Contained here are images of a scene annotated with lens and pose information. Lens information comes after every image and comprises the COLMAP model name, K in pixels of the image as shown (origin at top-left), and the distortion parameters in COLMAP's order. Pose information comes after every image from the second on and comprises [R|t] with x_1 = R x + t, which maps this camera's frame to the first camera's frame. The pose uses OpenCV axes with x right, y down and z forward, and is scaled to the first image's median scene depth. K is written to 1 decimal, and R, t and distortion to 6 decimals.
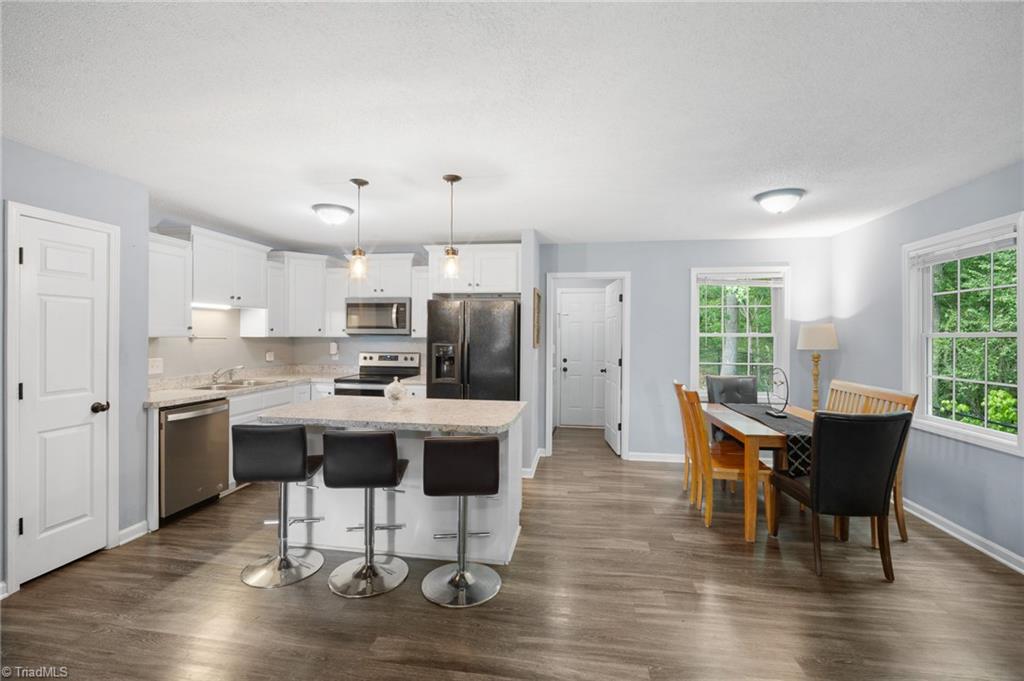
lens RADIAL K [[451.3, 0, 512.2], [0, 451.3, 338.9], [0, 0, 1]] dist [0.004225, 0.000290]
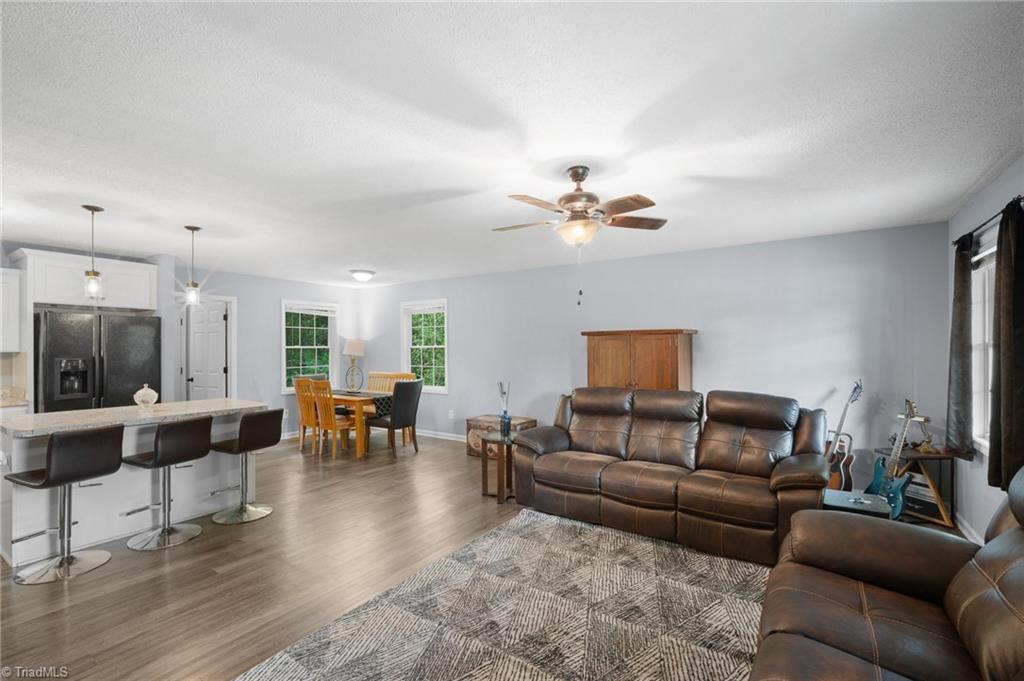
lens RADIAL K [[451.3, 0, 510.3], [0, 451.3, 344.5], [0, 0, 1]] dist [0.004225, 0.000290]
pose [[0.423456, 0.001516, 0.905916, -0.627867], [0.010760, 0.999920, -0.006703, -0.001078], [-0.905853, 0.012586, 0.423405, -0.248334]]
